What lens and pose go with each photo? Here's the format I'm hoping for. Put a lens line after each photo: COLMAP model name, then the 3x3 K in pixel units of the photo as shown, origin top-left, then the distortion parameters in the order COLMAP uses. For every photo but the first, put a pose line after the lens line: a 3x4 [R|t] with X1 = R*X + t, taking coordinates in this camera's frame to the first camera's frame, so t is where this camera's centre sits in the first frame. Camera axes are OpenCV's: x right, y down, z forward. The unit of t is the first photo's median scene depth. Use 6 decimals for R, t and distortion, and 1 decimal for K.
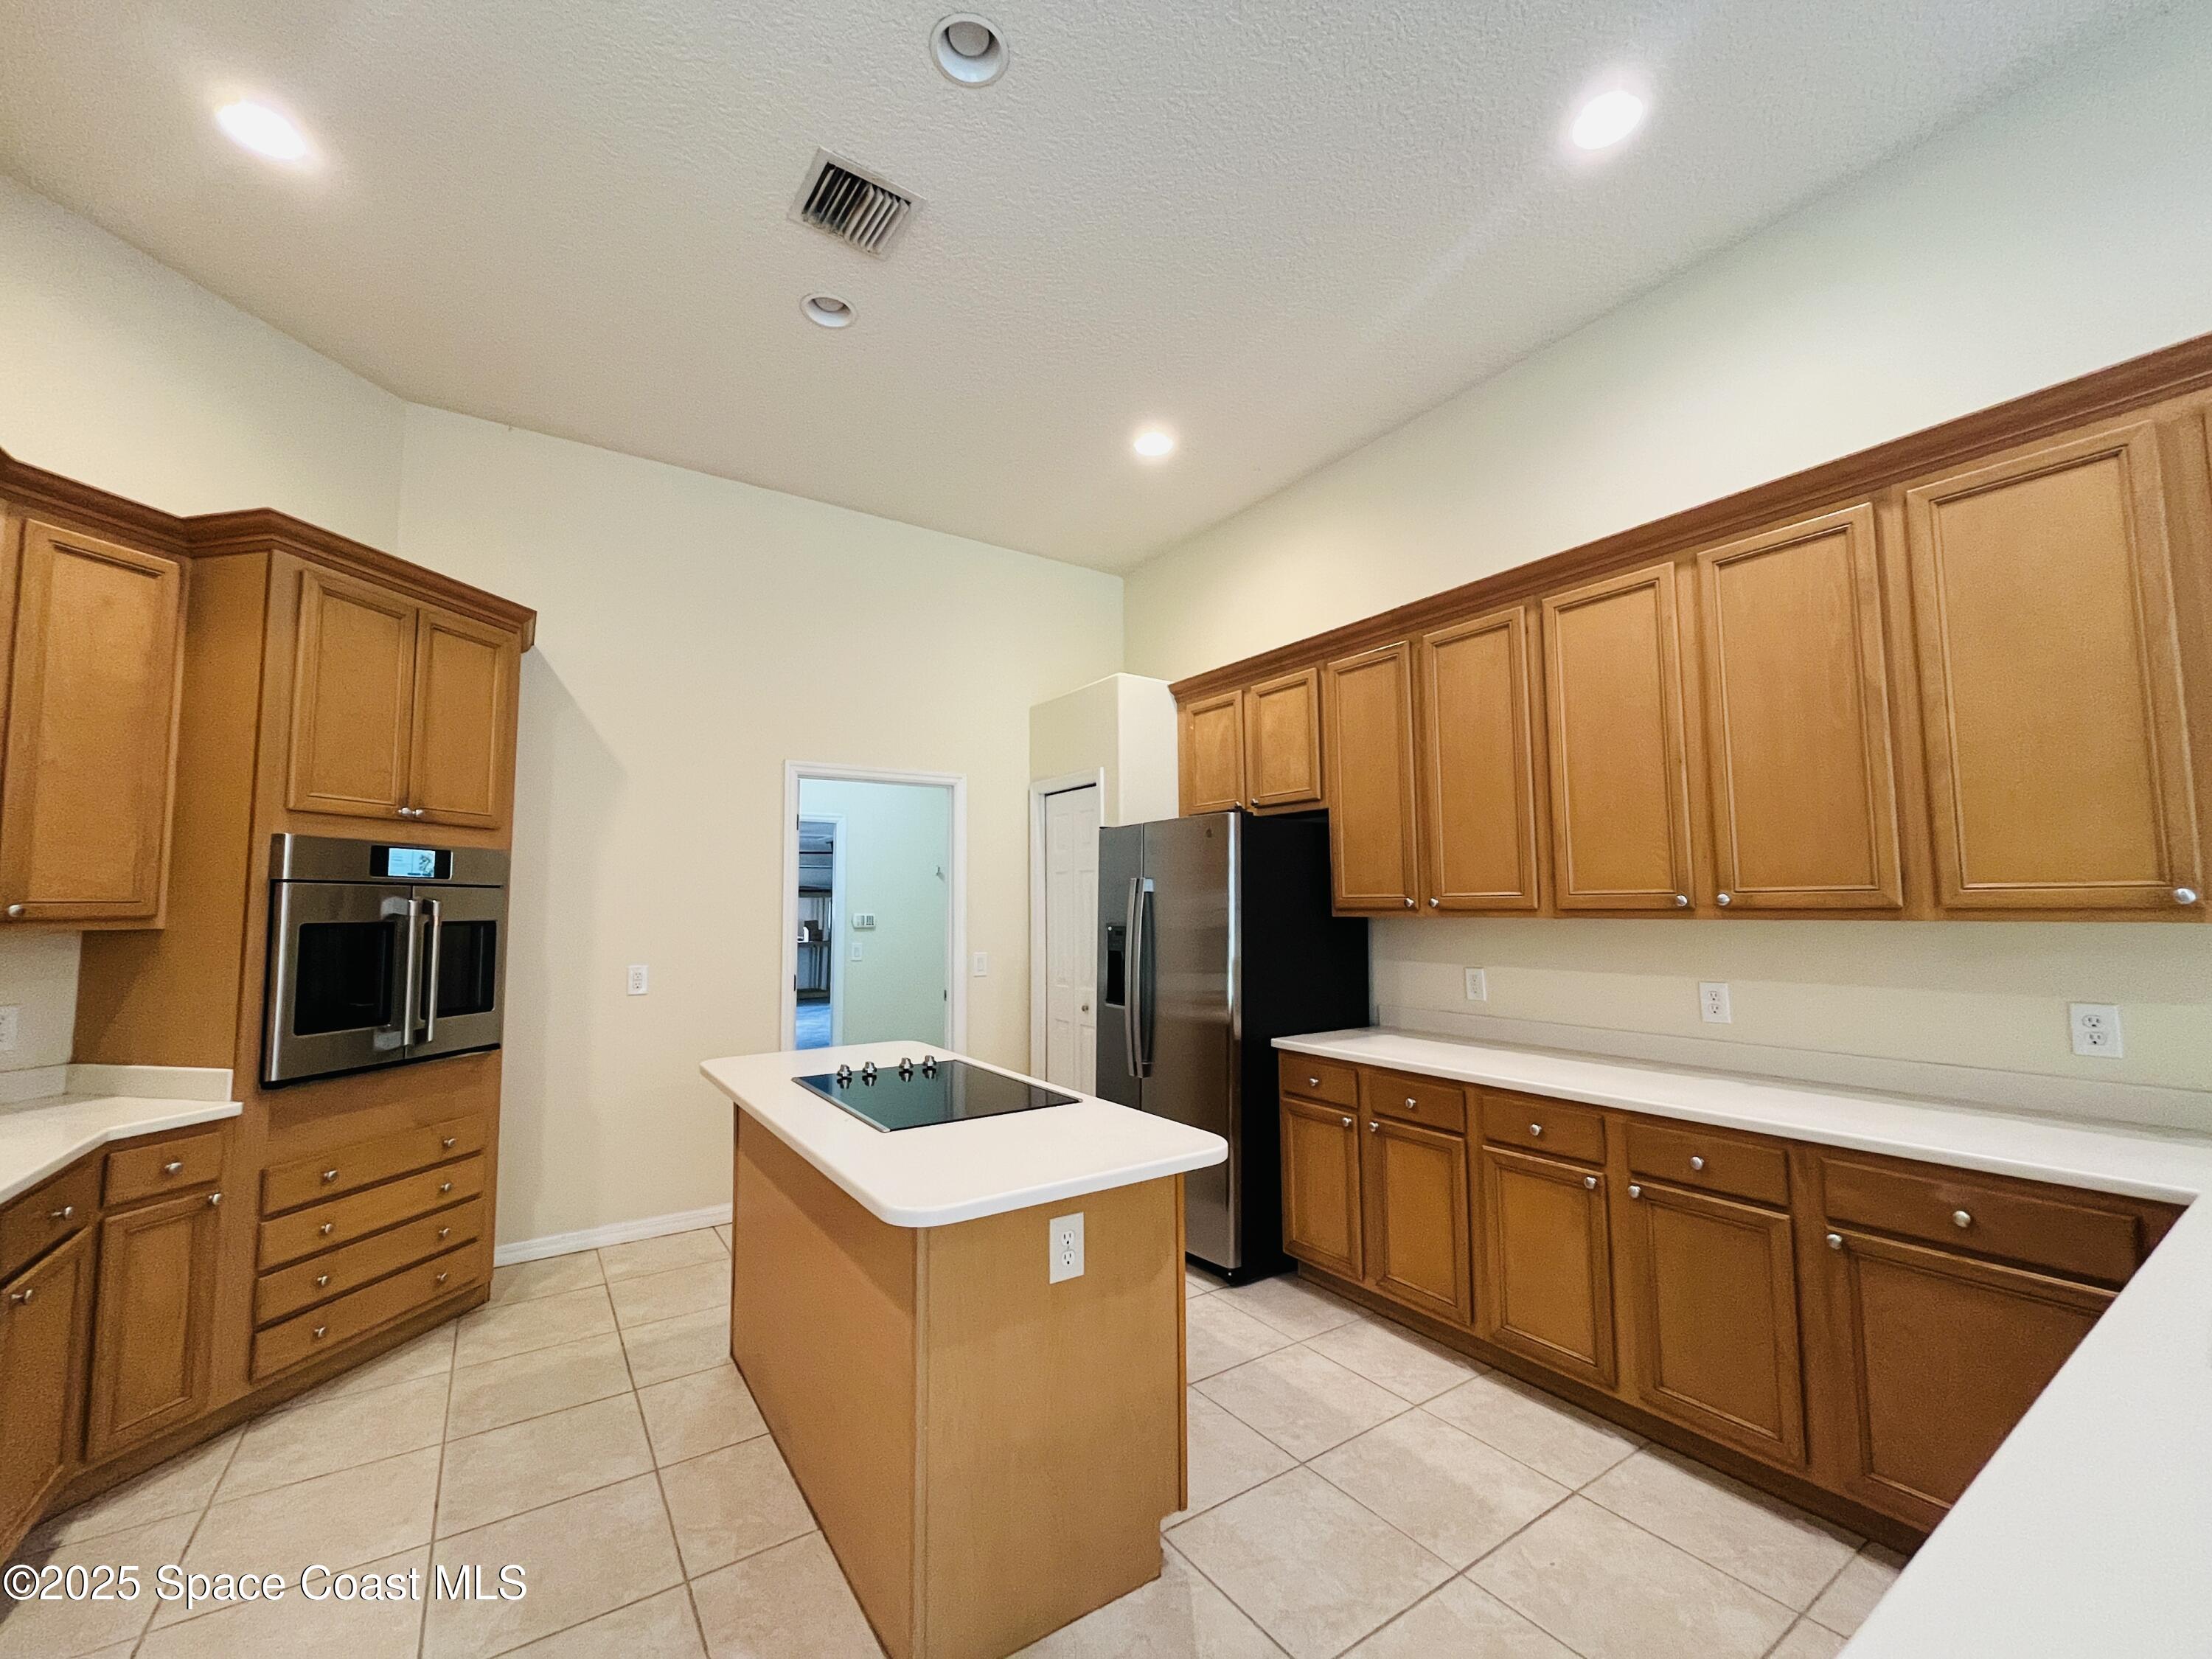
lens RADIAL K [[890.7, 0, 1105.5], [0, 890.7, 837.7], [0, 0, 1]] dist [0.001154, 0.000471]
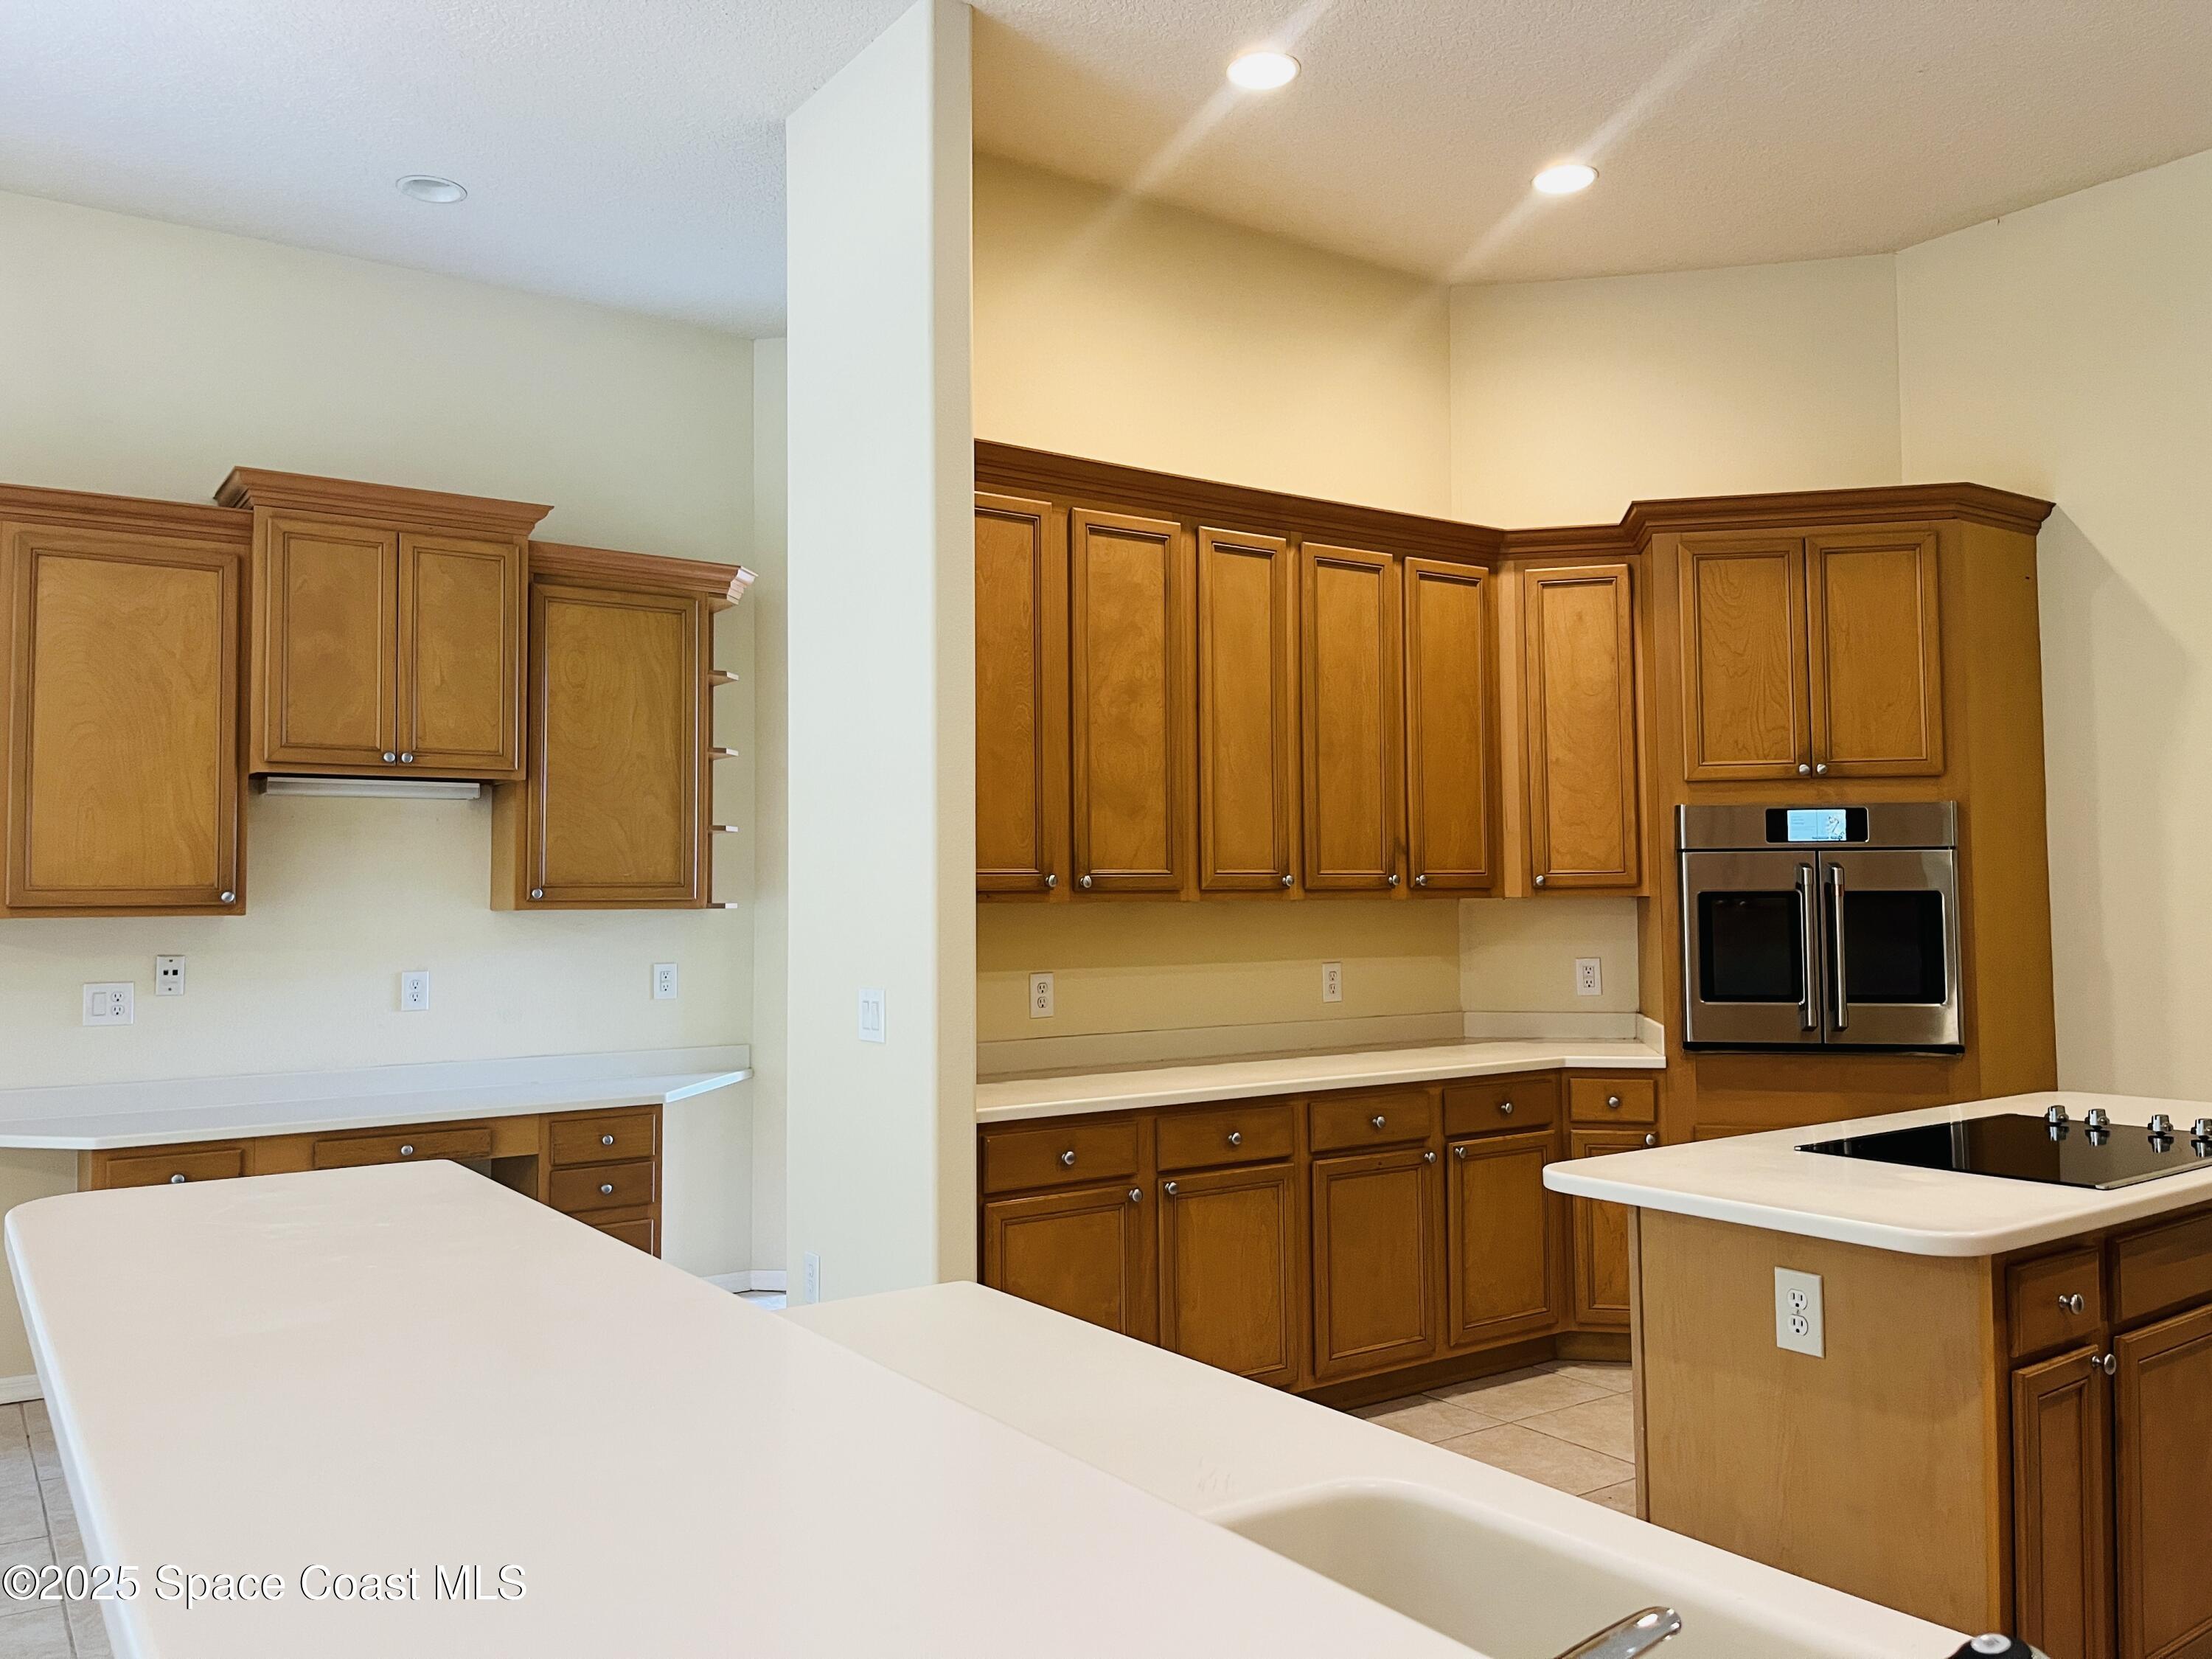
lens RADIAL K [[1646.3, 0, 1106.0], [0, 1646.3, 829.5], [0, 0, 1]] dist [-0.006529, -0.005693]
pose [[0.038813, -0.030629, -0.998777, 0.886523], [0.088125, 0.995740, -0.027111, 0.015064], [0.995353, -0.086965, 0.041347, 0.237754]]
